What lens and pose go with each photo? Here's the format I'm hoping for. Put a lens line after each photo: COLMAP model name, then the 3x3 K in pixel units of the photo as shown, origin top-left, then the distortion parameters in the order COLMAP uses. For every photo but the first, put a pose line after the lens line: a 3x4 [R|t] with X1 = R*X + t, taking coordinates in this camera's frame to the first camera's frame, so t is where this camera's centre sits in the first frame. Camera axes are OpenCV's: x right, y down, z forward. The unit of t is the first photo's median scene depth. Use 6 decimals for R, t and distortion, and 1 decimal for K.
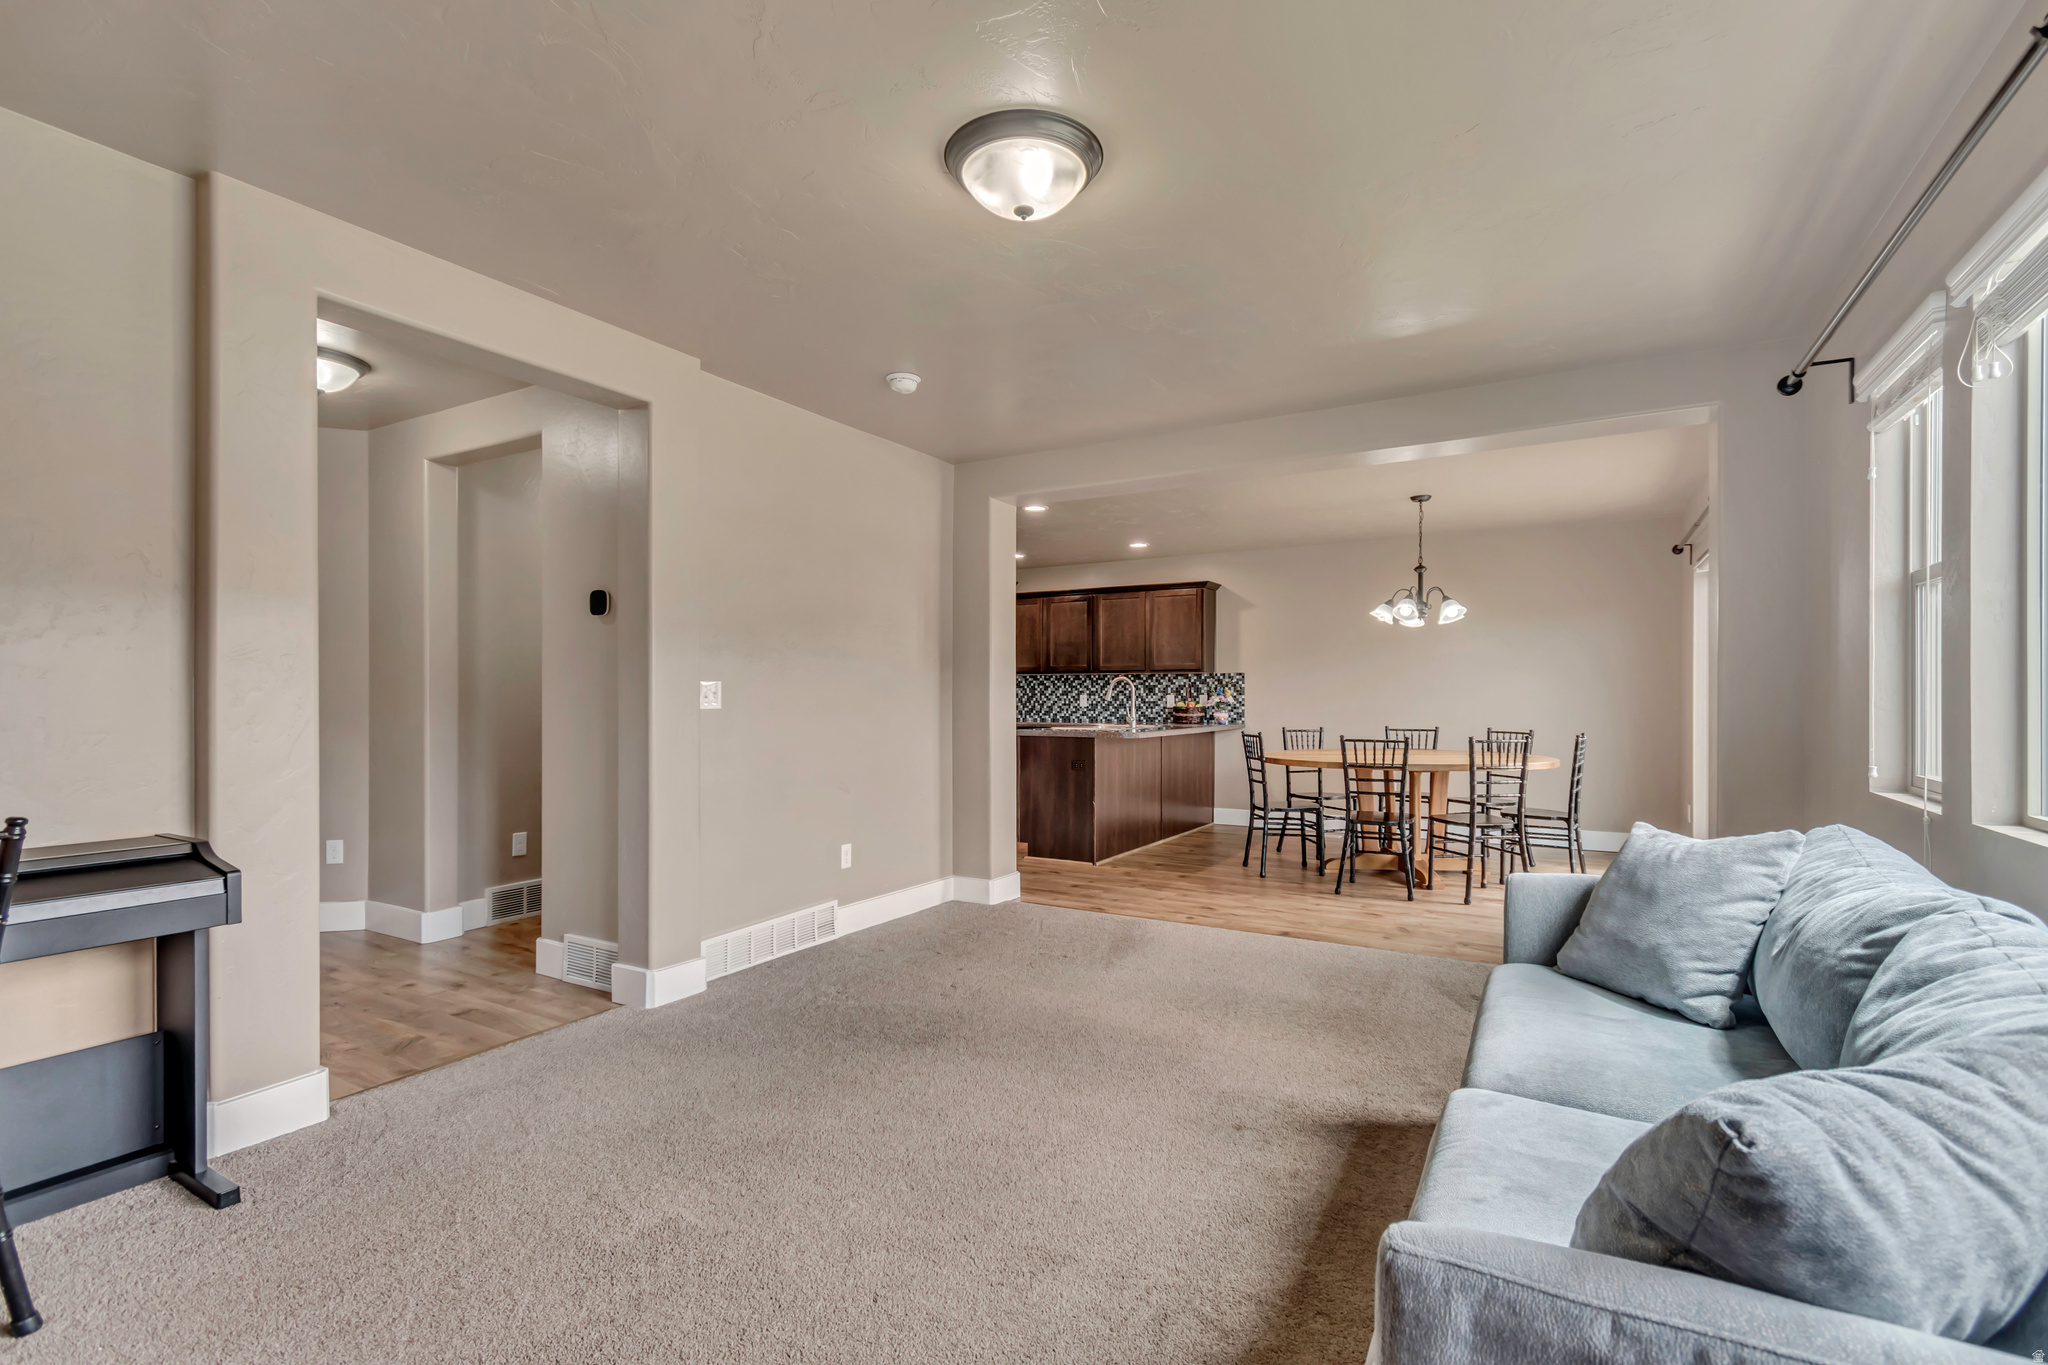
lens RADIAL K [[916.0, 0, 1030.9], [0, 916.0, 693.2], [0, 0, 1]] dist [0.000559, 0.000588]
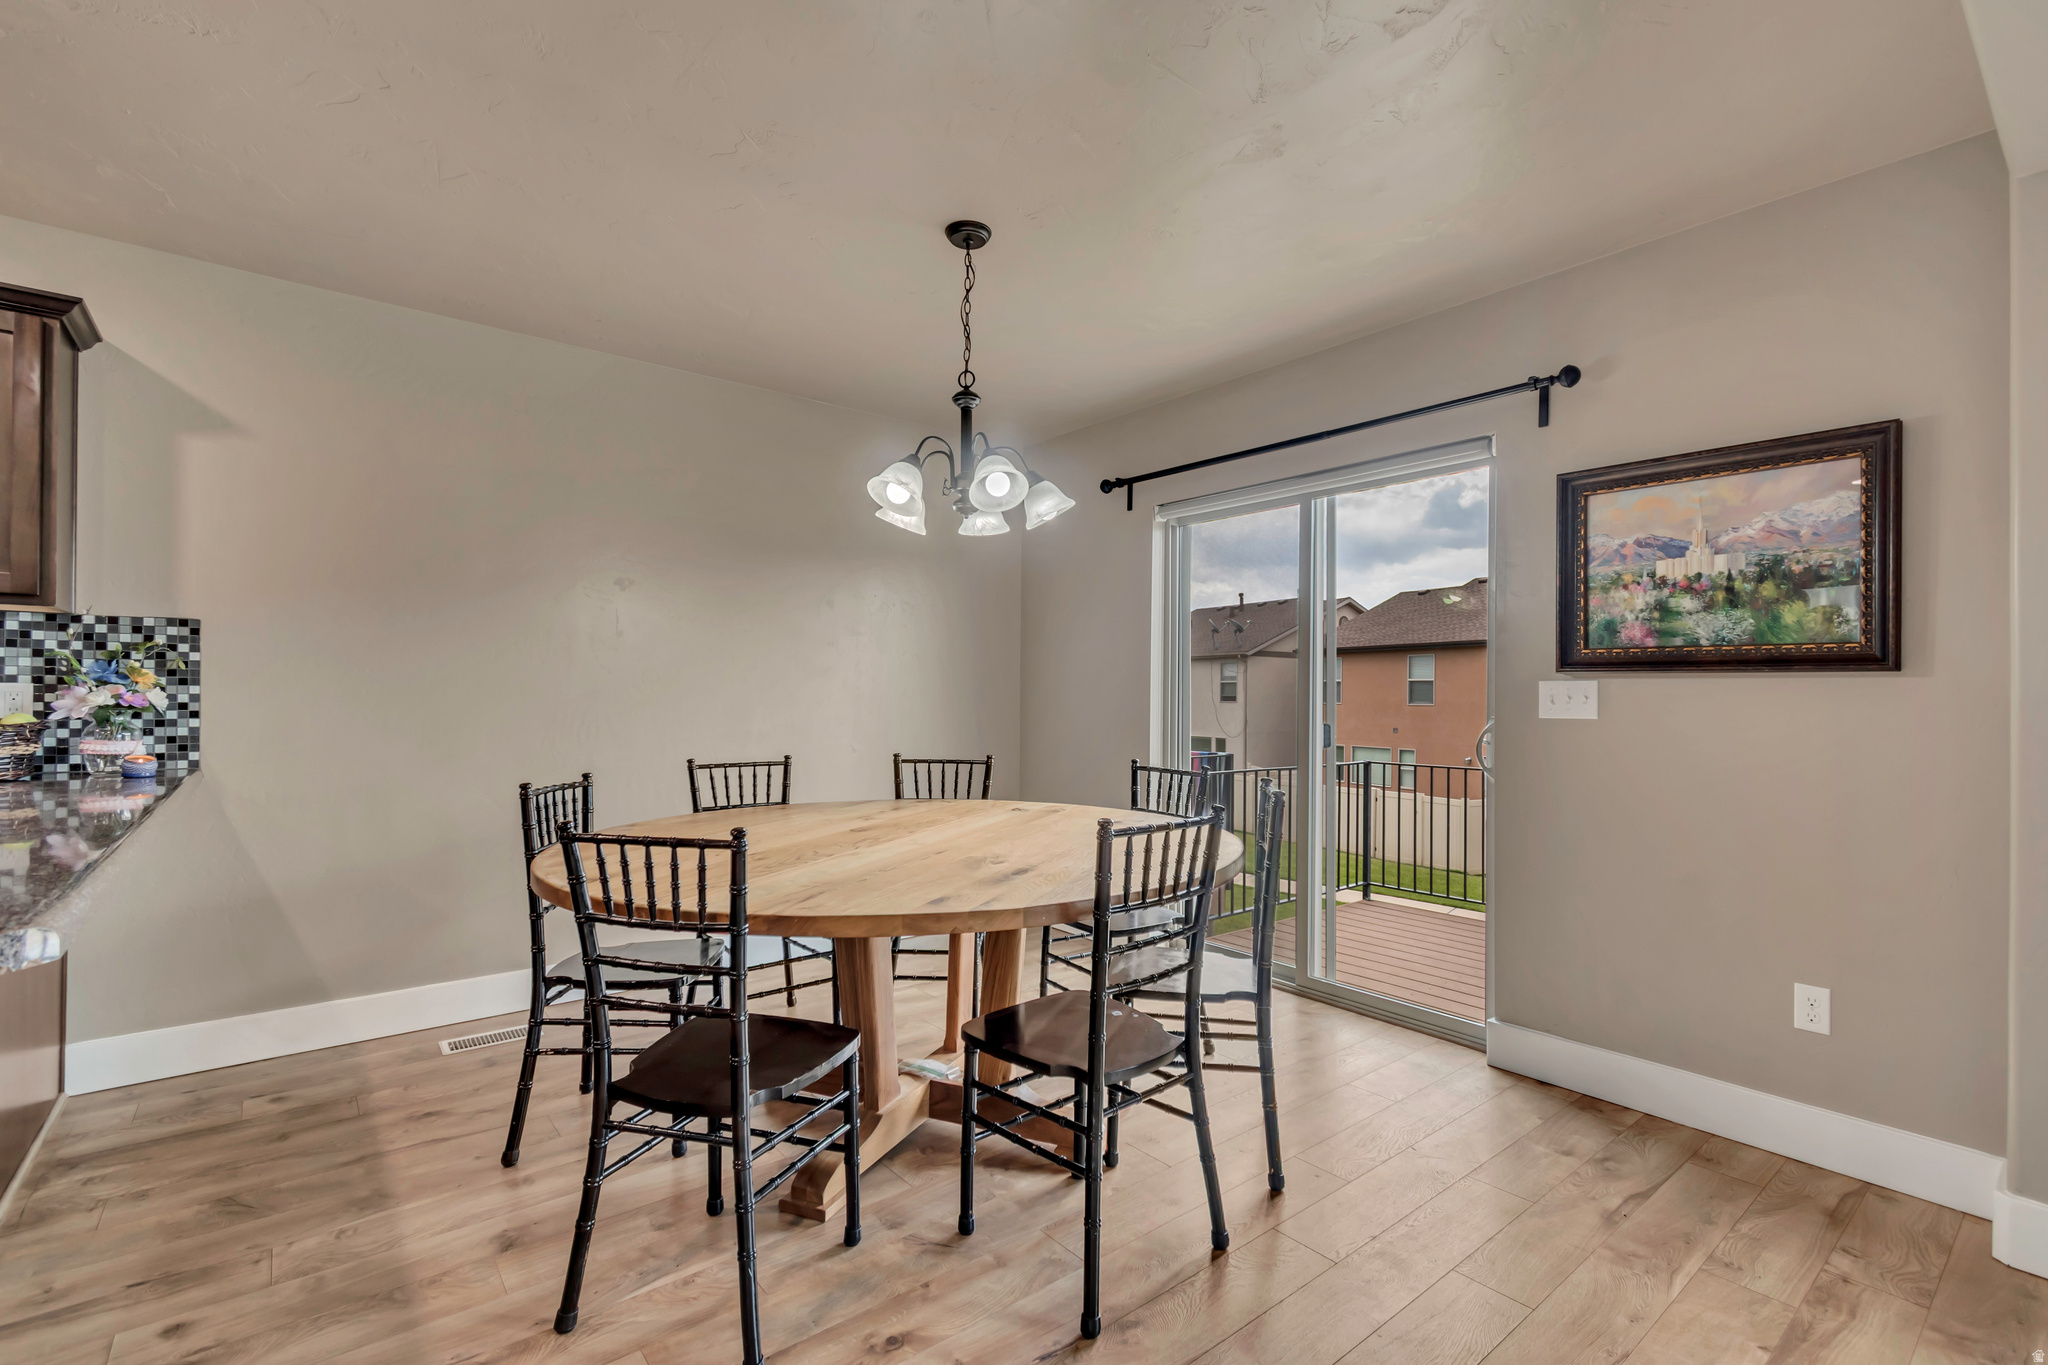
lens RADIAL K [[916.0, 0, 1029.3], [0, 916.0, 694.5], [0, 0, 1]] dist [0.000559, 0.000588]
pose [[0.356036, 0.005442, 0.934456, 0.024633], [-0.010320, 0.999945, -0.001892, 0.003010], [-0.934415, -0.008970, 0.356073, 0.585990]]
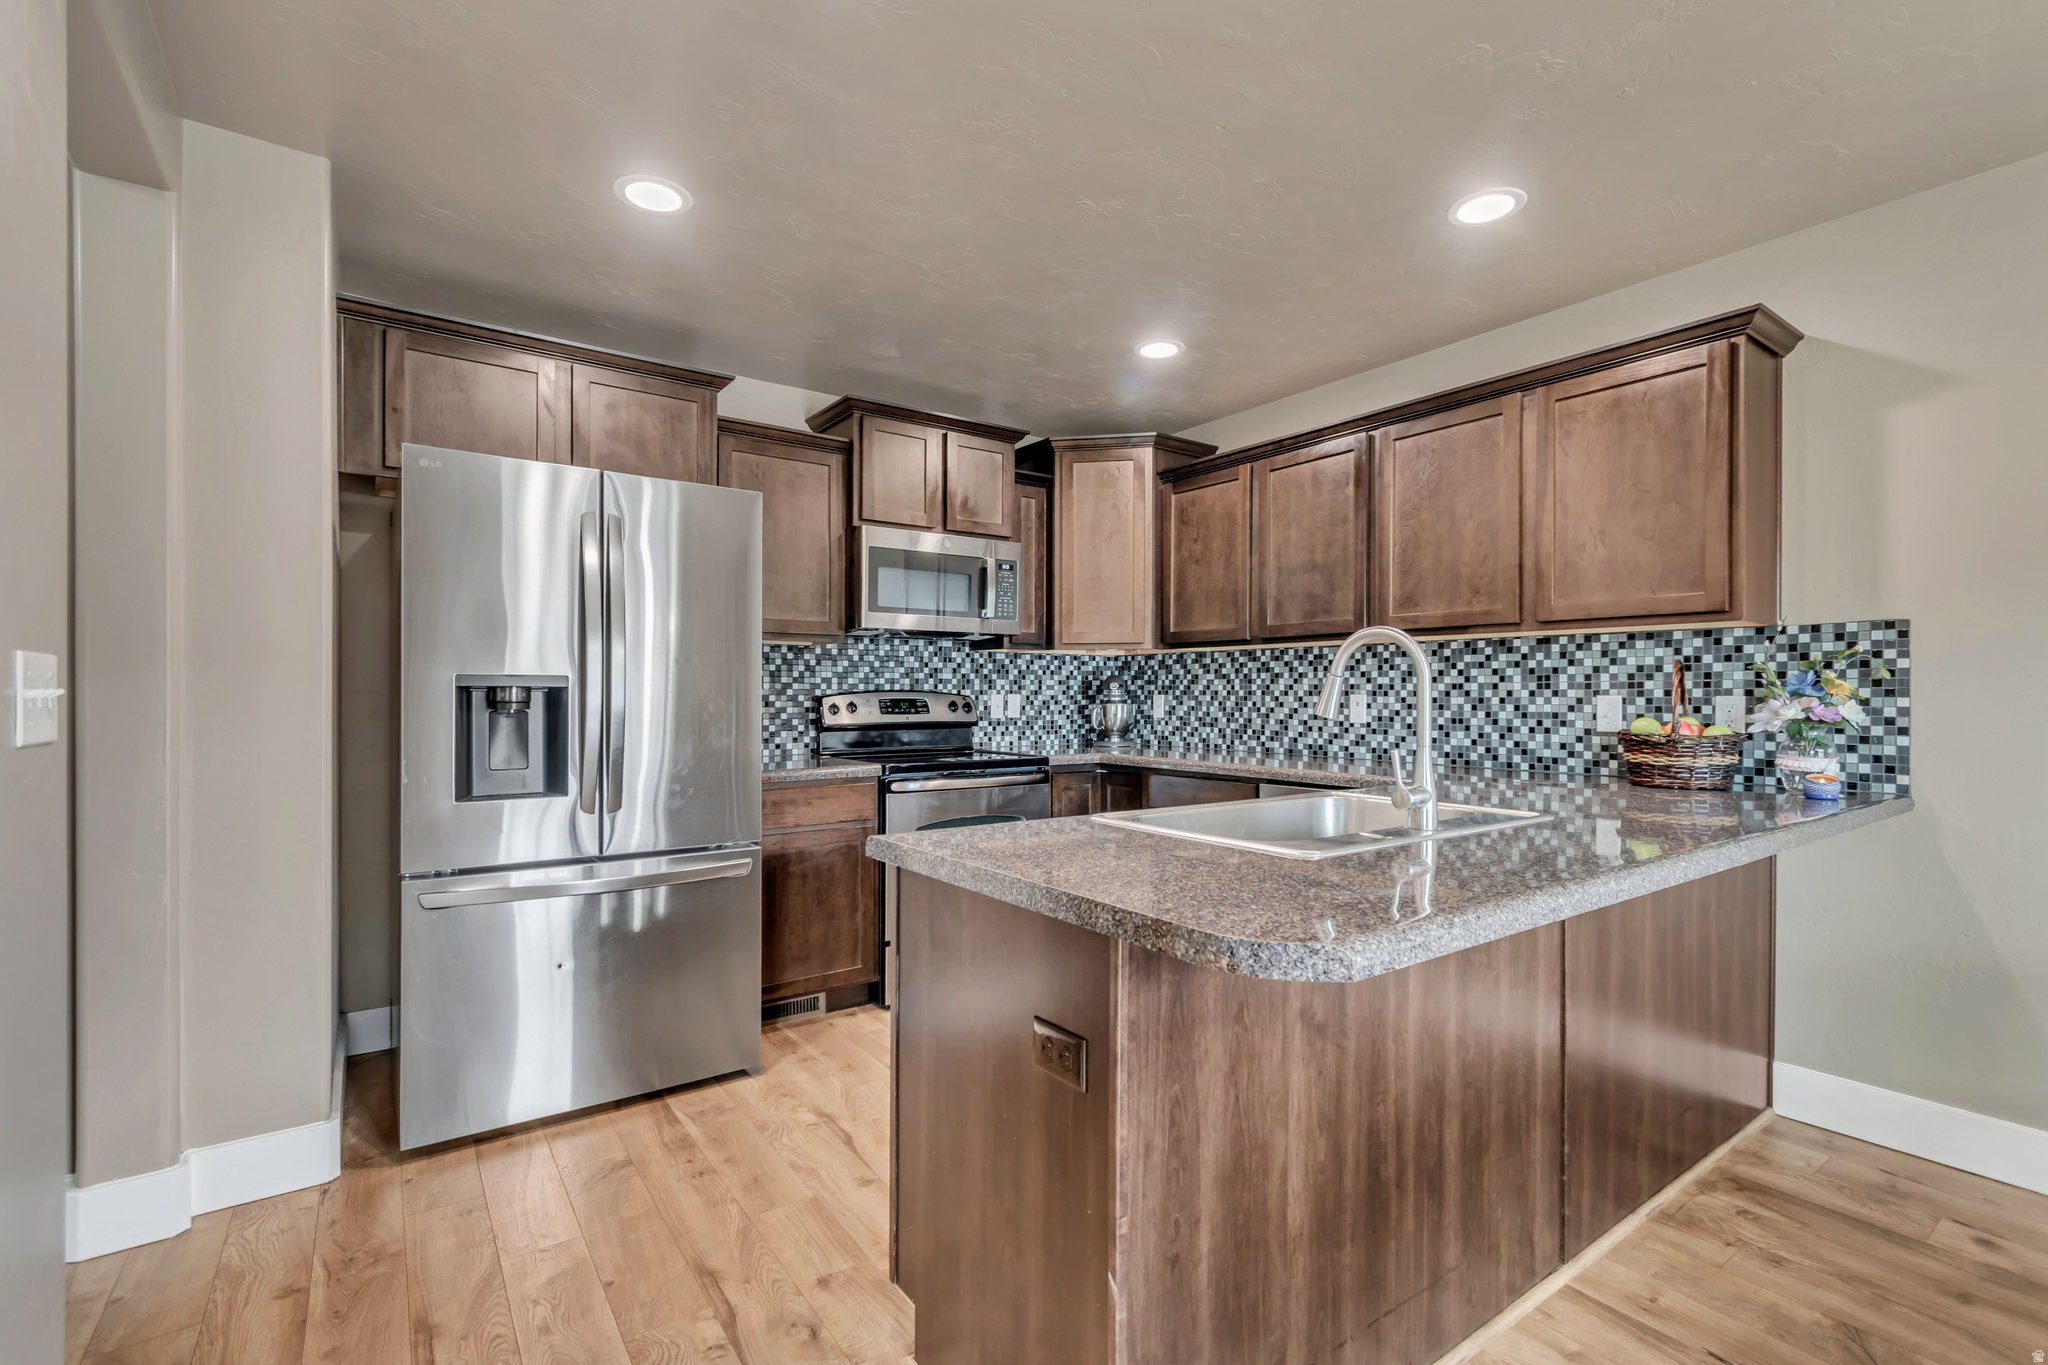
lens RADIAL K [[916.0, 0, 1022.2], [0, 916.0, 694.8], [0, 0, 1]] dist [0.000559, 0.000588]
pose [[0.911157, 0.001933, -0.412055, 0.096778], [-0.000070, 0.999990, 0.004537, 0.000172], [0.412060, -0.004105, 0.911147, 0.616868]]
